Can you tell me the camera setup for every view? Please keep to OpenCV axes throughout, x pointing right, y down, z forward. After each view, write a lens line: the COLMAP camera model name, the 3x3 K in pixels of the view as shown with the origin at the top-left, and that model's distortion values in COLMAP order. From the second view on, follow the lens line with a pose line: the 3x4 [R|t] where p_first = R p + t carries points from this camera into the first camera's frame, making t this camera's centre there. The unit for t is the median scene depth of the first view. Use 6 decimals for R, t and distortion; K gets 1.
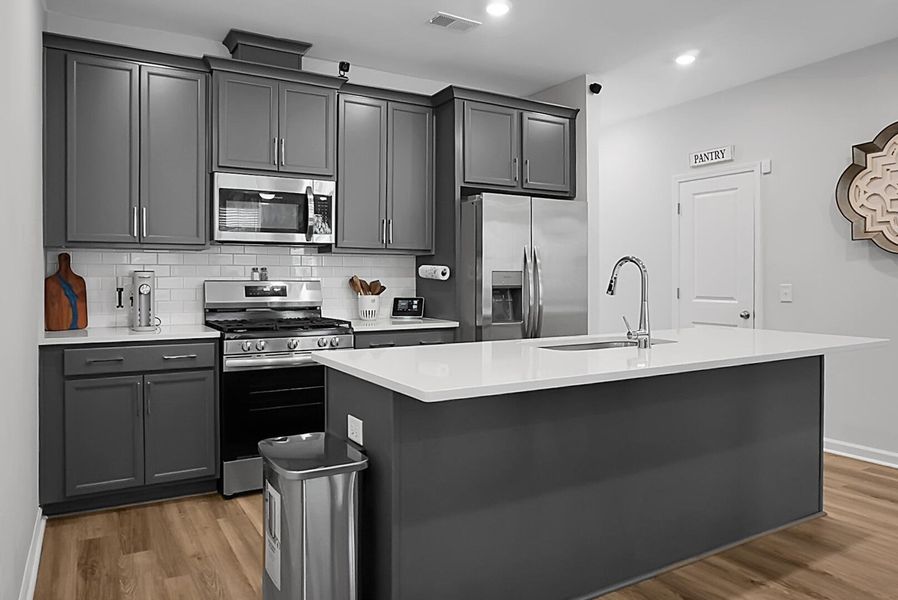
lens RADIAL K [[597.6, 0, 463.2], [0, 597.6, 301.2], [0, 0, 1]] dist [-0.072947, 0.040488]
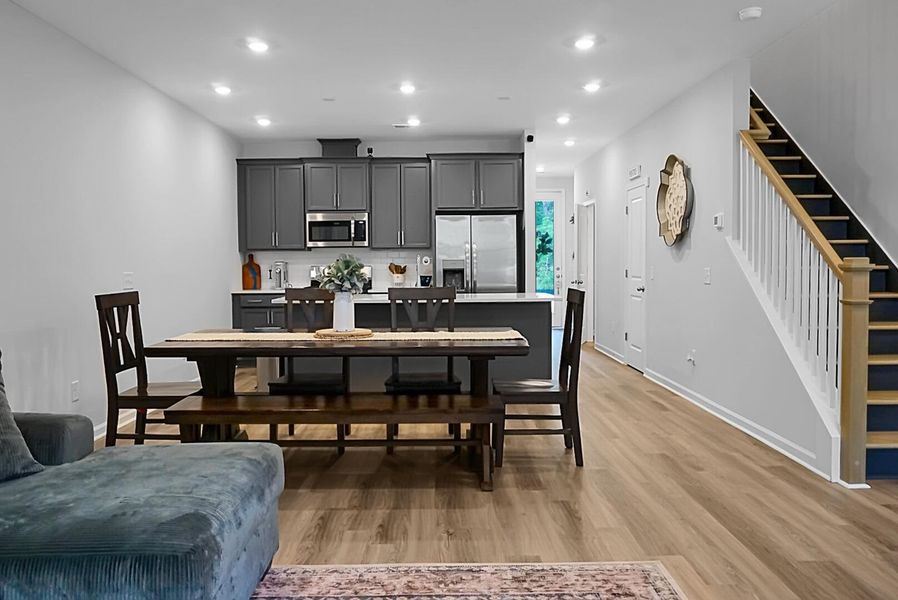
lens RADIAL K [[704.1, 0, 451.8], [0, 704.1, 287.6], [0, 0, 1]] dist [-0.021887, 0.002591]
pose [[0.860462, 0.010755, -0.509401, 1.120030], [-0.010883, 0.999937, 0.002729, 0.024387], [0.509398, 0.003196, 0.860525, -0.756017]]
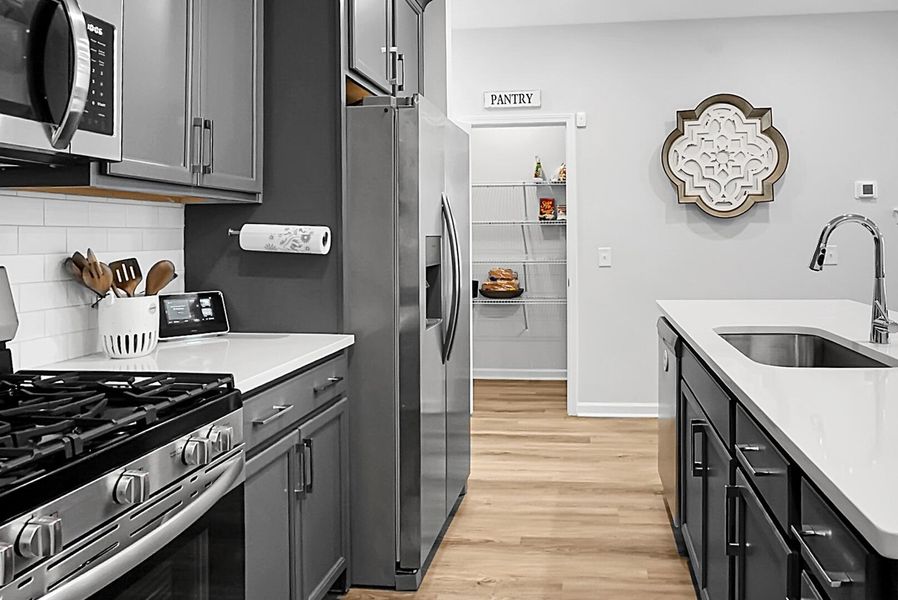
lens RADIAL K [[610.7, 0, 449.0], [0, 610.7, 259.5], [0, 0, 1]] dist [-0.037753, 0.003236]
pose [[0.602212, -0.036124, 0.797519, -0.430785], [0.042479, 0.999010, 0.013175, -0.037862], [-0.797205, 0.025944, 0.603150, 0.687081]]
